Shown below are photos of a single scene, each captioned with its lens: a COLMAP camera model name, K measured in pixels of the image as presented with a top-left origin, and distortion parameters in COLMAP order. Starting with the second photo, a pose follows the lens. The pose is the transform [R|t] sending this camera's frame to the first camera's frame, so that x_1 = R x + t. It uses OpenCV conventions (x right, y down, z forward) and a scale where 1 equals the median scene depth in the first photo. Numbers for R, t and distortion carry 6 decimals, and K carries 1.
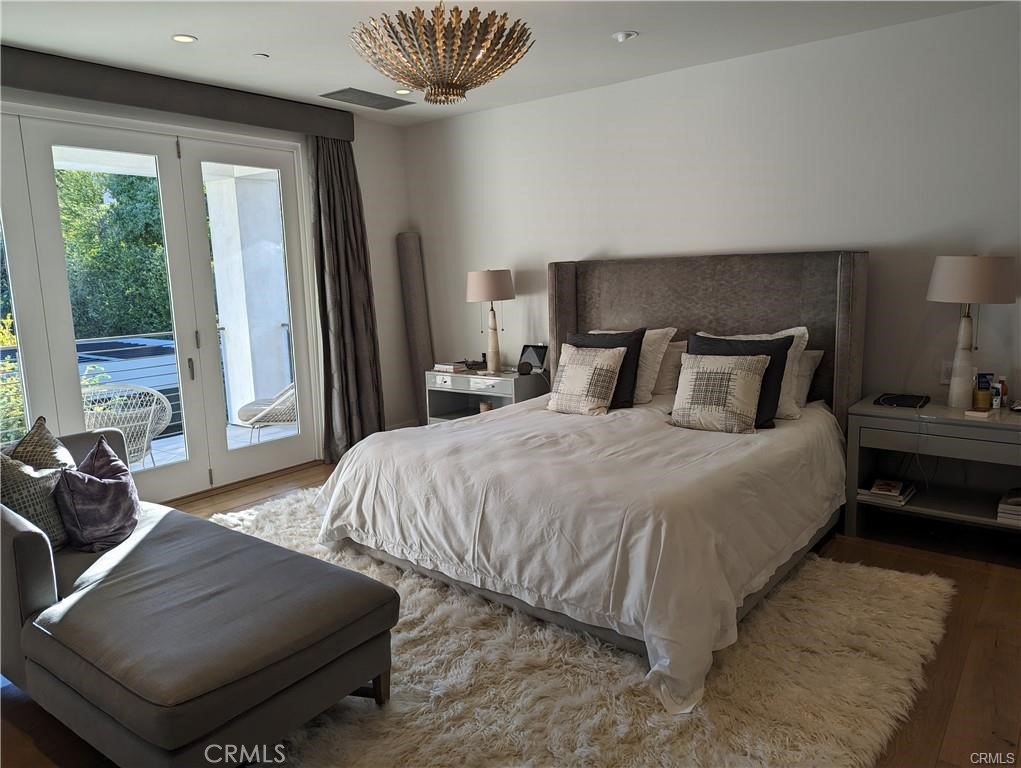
lens RADIAL K [[718.4, 0, 500.2], [0, 718.4, 376.5], [0, 0, 1]] dist [0.047565, -0.043376]
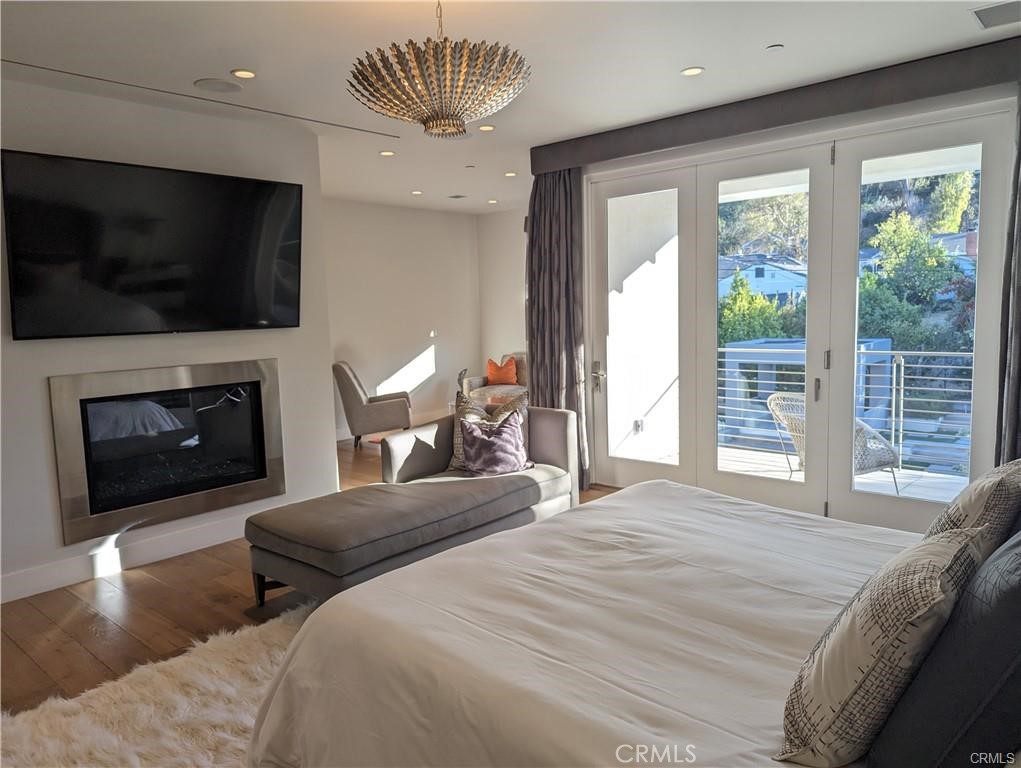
lens RADIAL K [[718.4, 0, 504.5], [0, 718.4, 377.5], [0, 0, 1]] dist [0.047565, -0.043376]
pose [[-0.084626, 0.132683, -0.987539, 0.700917], [-0.117379, 0.982866, 0.142114, -0.147112], [0.989475, 0.127943, -0.067602, 0.868459]]
